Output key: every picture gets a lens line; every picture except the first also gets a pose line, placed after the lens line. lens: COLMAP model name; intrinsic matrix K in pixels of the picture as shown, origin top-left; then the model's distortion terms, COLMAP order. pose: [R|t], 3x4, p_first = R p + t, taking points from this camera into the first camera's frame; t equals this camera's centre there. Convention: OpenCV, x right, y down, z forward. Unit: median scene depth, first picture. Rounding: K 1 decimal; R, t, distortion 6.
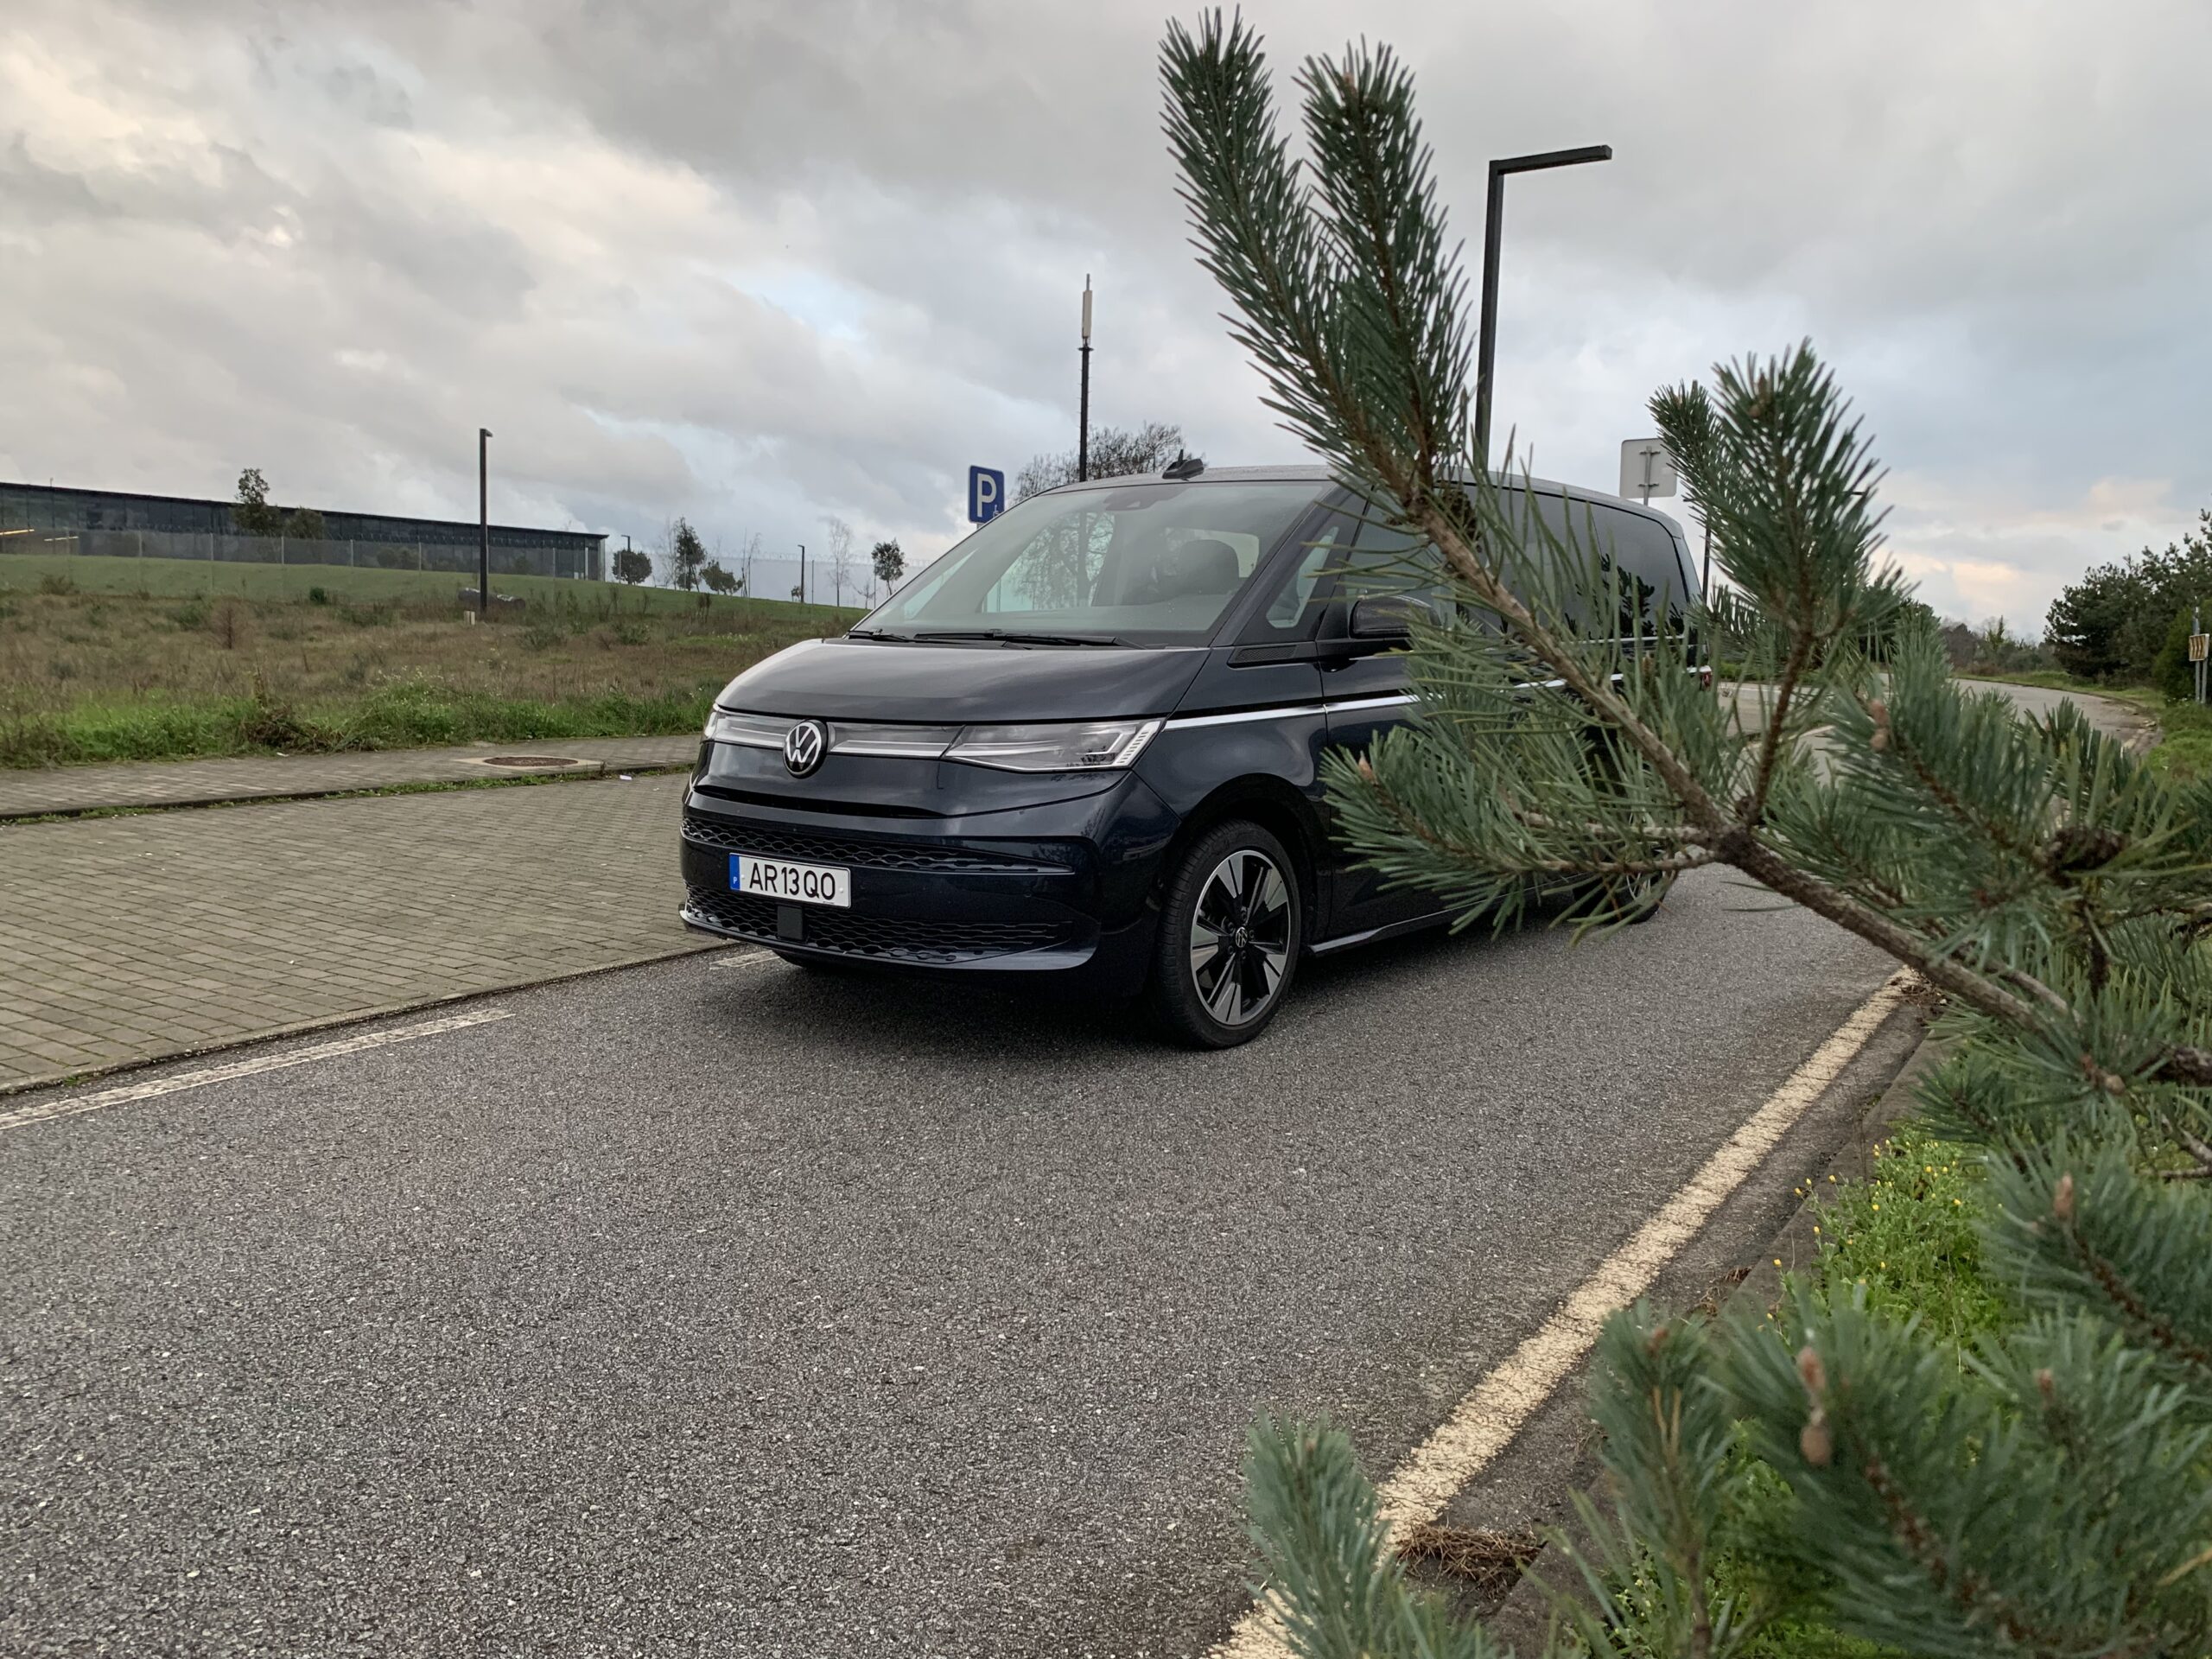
lens RADIAL K [[1706.9, 0, 1106.0], [0, 1706.9, 829.5], [0, 0, 1]] dist [0.006310, -0.001416]
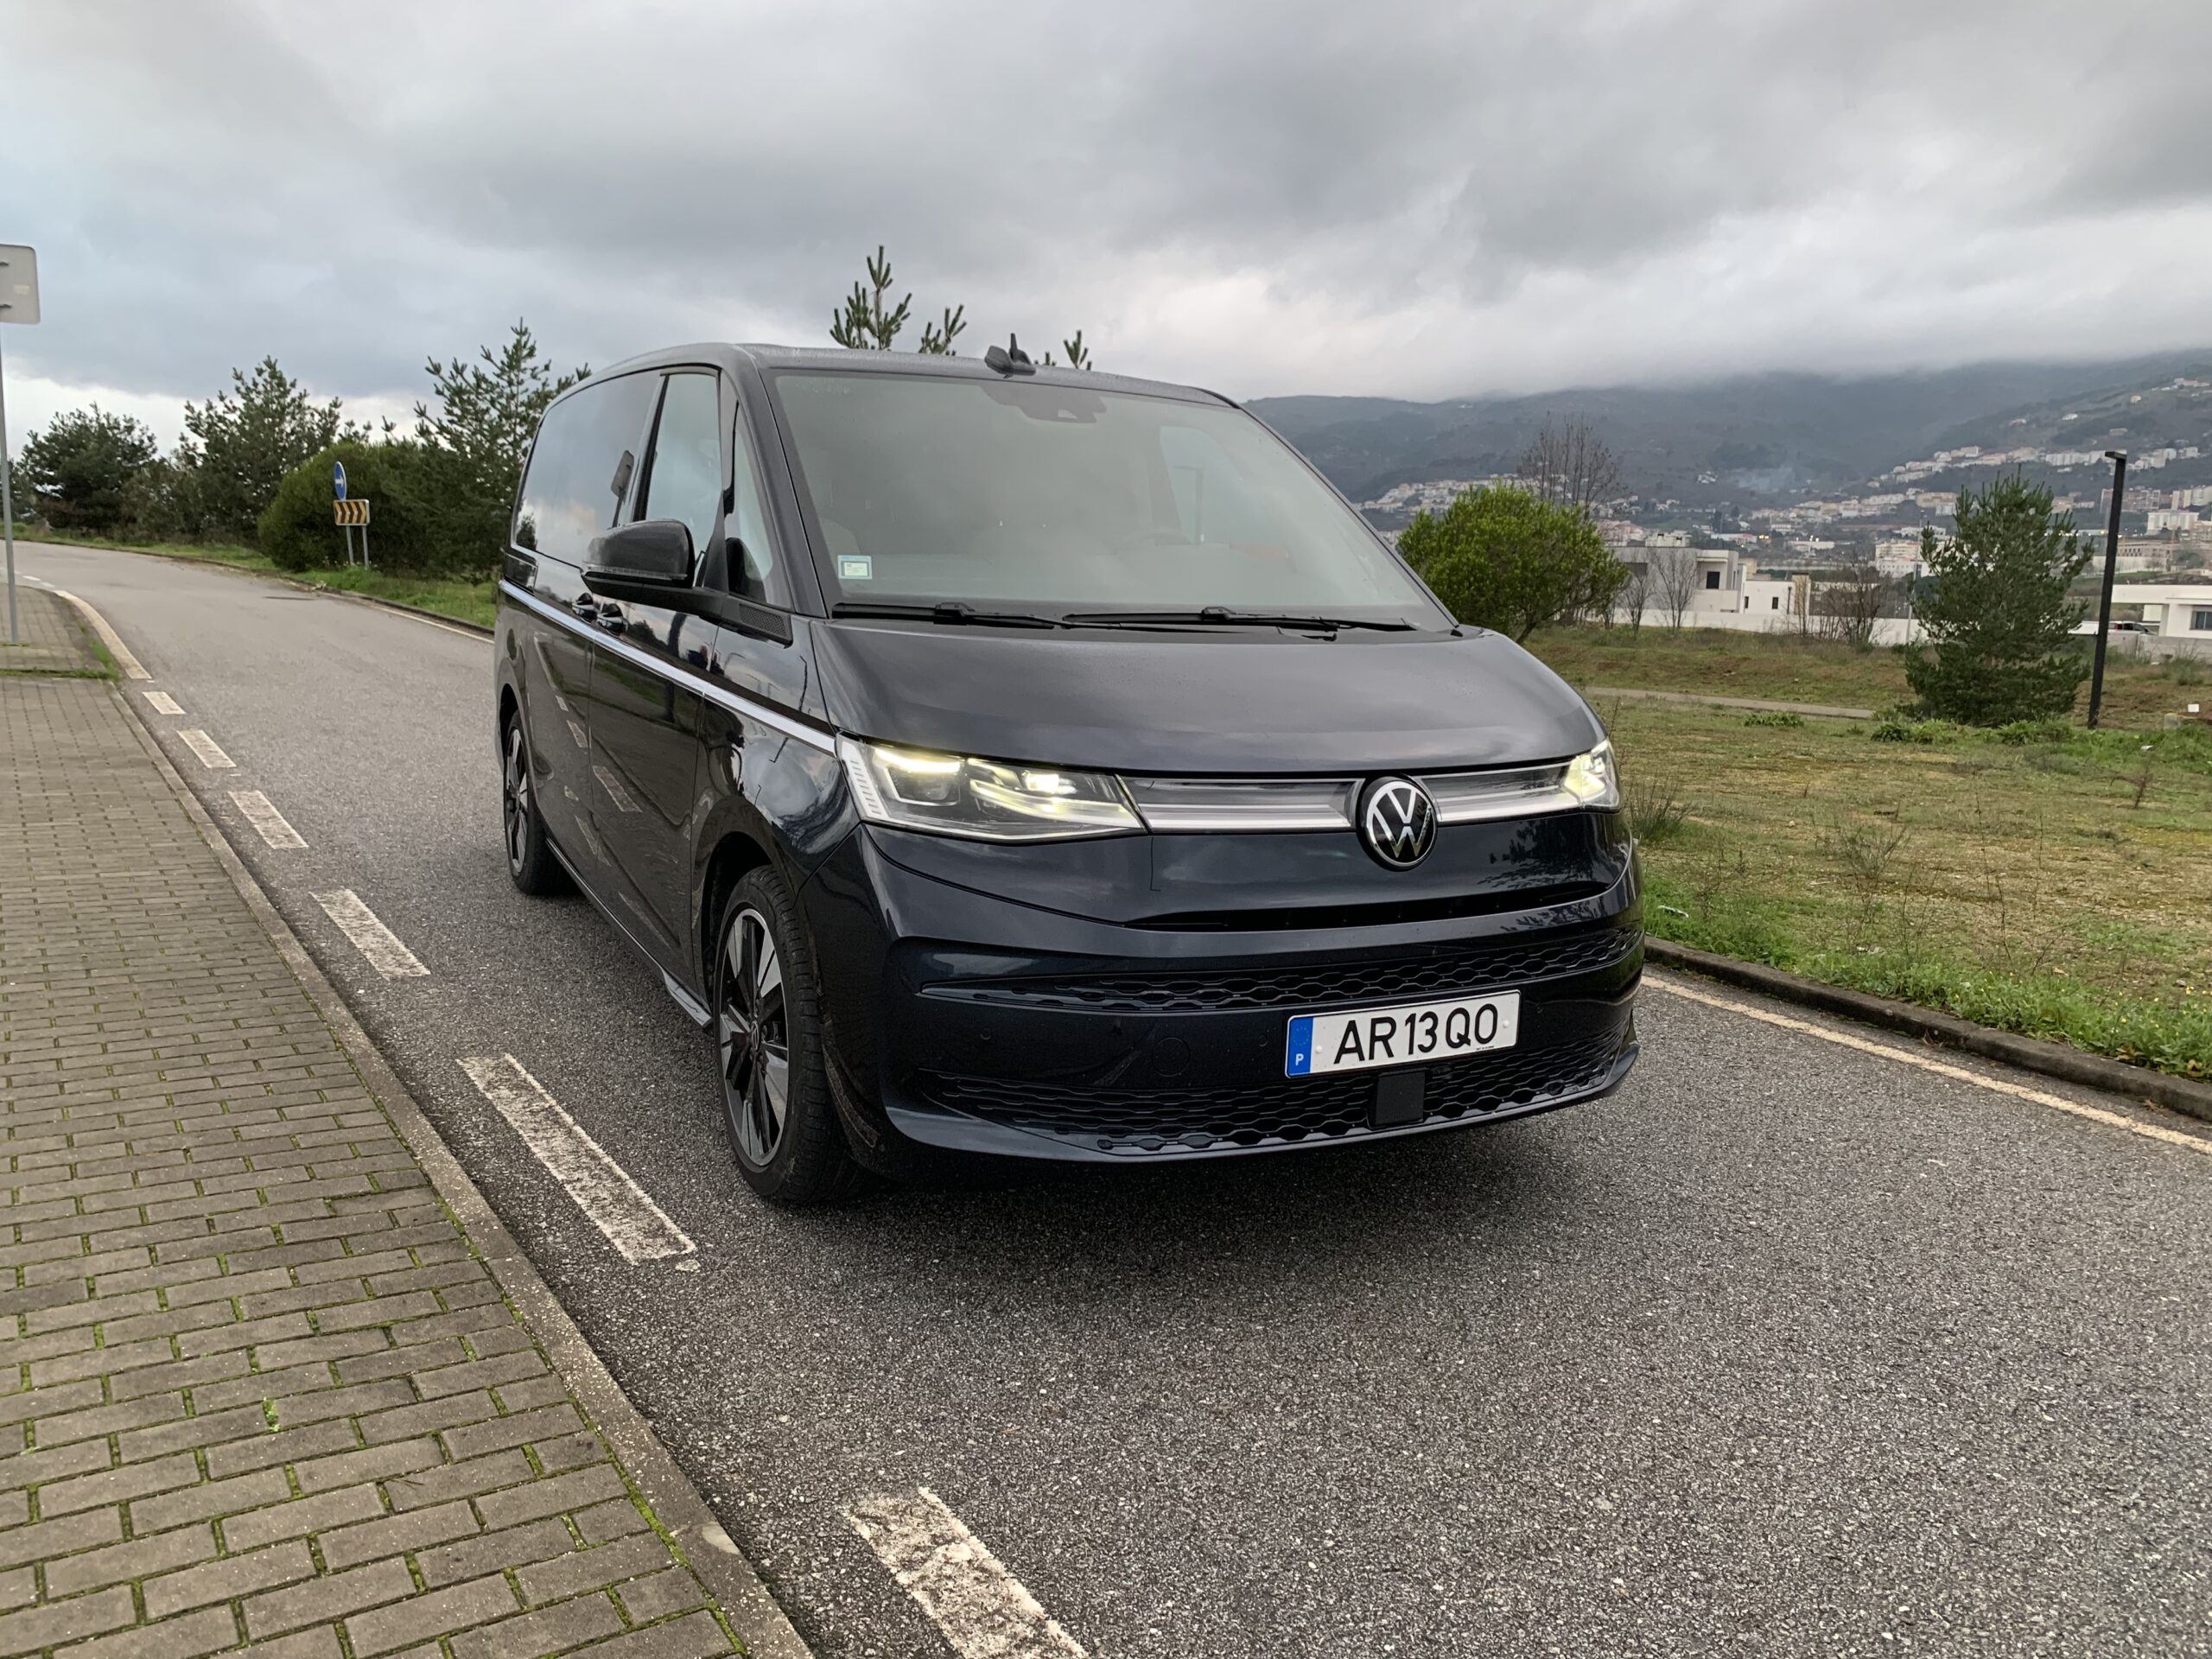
lens RADIAL K [[1706.9, 0, 1106.0], [0, 1706.9, 829.5], [0, 0, 1]] dist [0.006310, -0.001416]
pose [[0.409977, -0.152735, 0.899217, -0.715099], [0.070436, 0.988237, 0.135742, -0.124932], [-0.909372, 0.007687, 0.415913, 0.765866]]
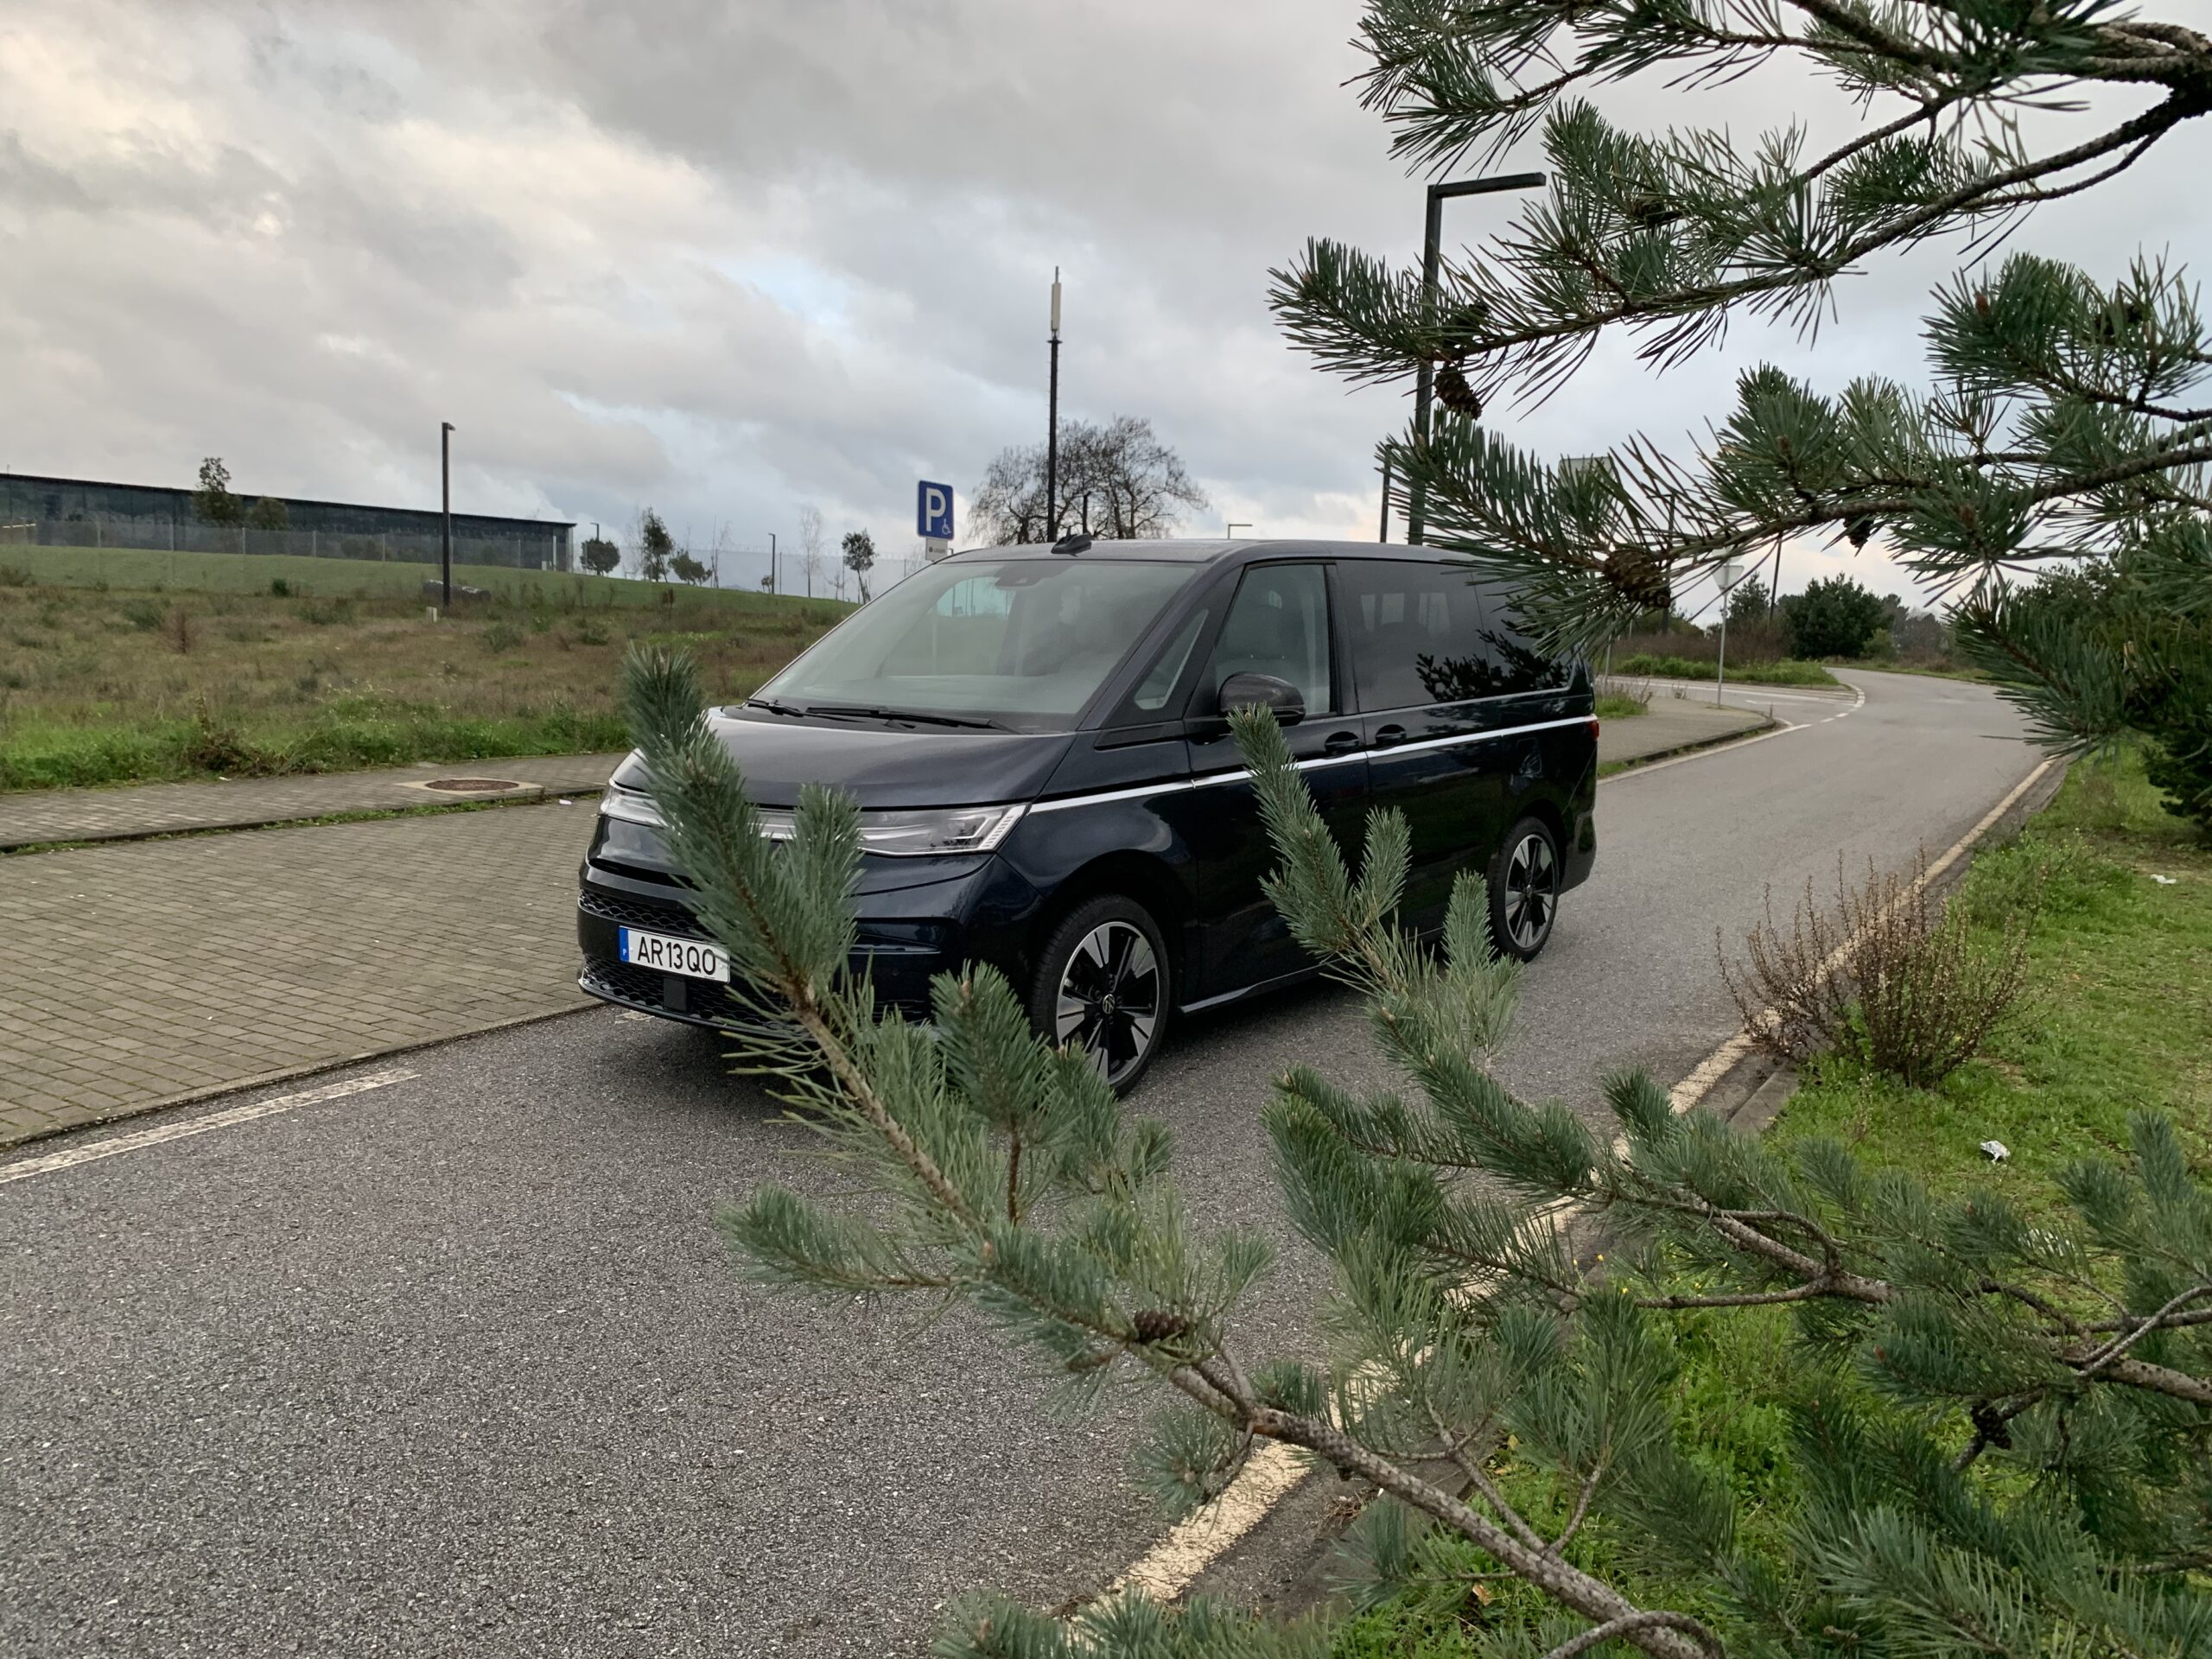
lens RADIAL K [[1703.5, 0, 1106.0], [0, 1703.5, 829.5], [0, 0, 1]] dist [0.004922, 0.001851]
pose [[0.999823, 0.000263, 0.018817, 0.066924], [-0.000336, 0.999992, 0.003870, -0.056788], [-0.018816, -0.003876, 0.999815, -0.064626]]
